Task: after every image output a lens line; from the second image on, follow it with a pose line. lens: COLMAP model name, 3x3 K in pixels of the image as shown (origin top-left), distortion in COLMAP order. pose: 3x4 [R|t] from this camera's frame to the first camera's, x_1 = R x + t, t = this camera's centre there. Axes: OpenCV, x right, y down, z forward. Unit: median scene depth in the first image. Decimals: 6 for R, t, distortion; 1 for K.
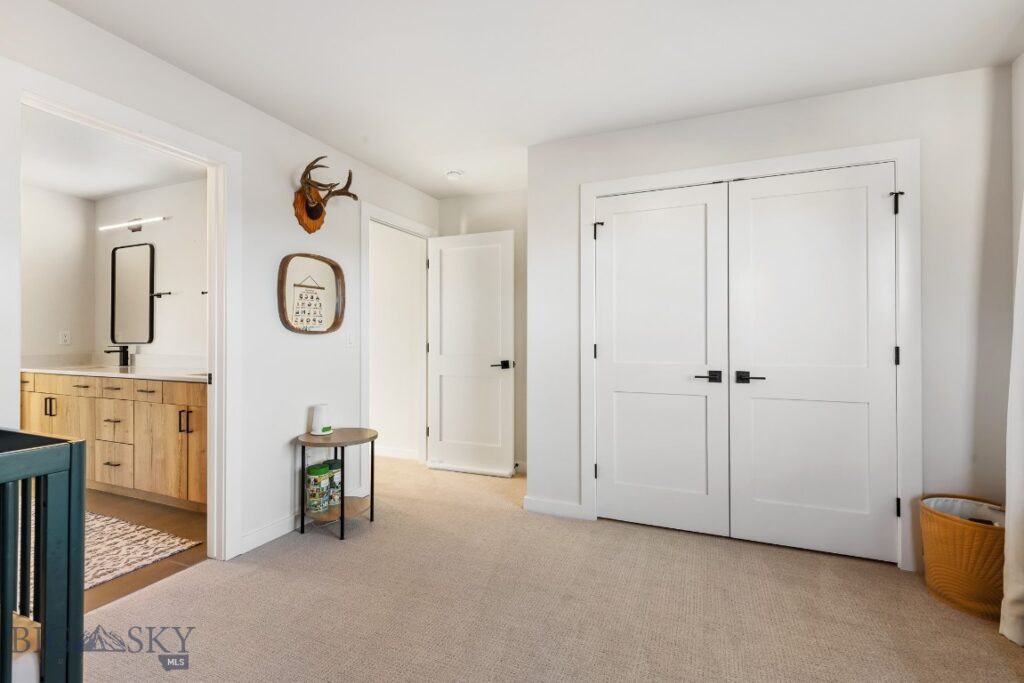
lens RADIAL K [[469.6, 0, 510.9], [0, 469.6, 337.1], [0, 0, 1]] dist [0.015142, -0.000189]
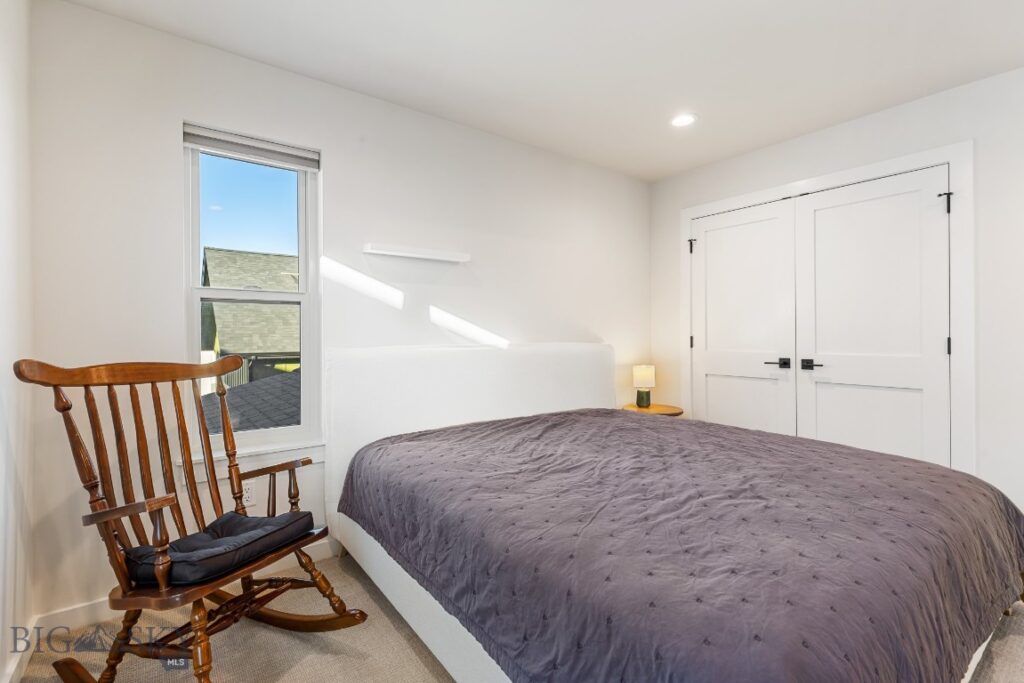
lens RADIAL K [[466.6, 0, 514.3], [0, 466.6, 327.4], [0, 0, 1]] dist [0.003590, 0.000311]
pose [[0.863923, -0.009688, -0.503530, 6.922025], [0.006818, 0.999948, -0.007541, -0.027002], [0.503577, 0.003082, 0.863945, -5.524748]]
